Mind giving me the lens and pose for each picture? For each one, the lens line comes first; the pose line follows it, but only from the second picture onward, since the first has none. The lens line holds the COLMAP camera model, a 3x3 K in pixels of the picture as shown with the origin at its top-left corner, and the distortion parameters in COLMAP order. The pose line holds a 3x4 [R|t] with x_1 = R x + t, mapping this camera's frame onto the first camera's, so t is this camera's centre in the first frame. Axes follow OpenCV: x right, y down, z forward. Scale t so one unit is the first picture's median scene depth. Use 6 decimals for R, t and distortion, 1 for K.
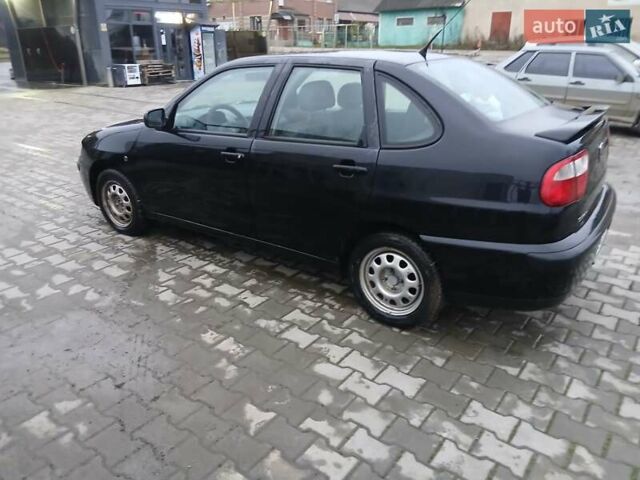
lens RADIAL K [[478.3, 0, 320.0], [0, 478.3, 240.0], [0, 0, 1]] dist [0.107775, -0.185479]
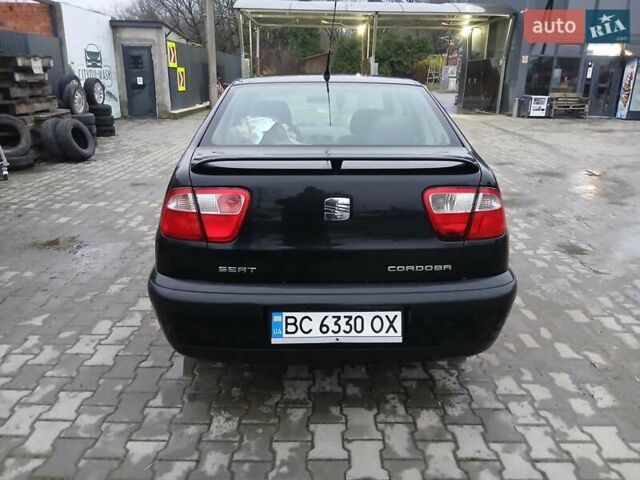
lens RADIAL K [[482.1, 0, 320.0], [0, 482.1, 240.0], [0, 0, 1]] dist [0.065881, -0.115264]
pose [[0.605344, 0.262138, -0.751560, 0.564013], [-0.308221, 0.947747, 0.082310, -0.094857], [0.733865, 0.181821, 0.654510, 0.259508]]
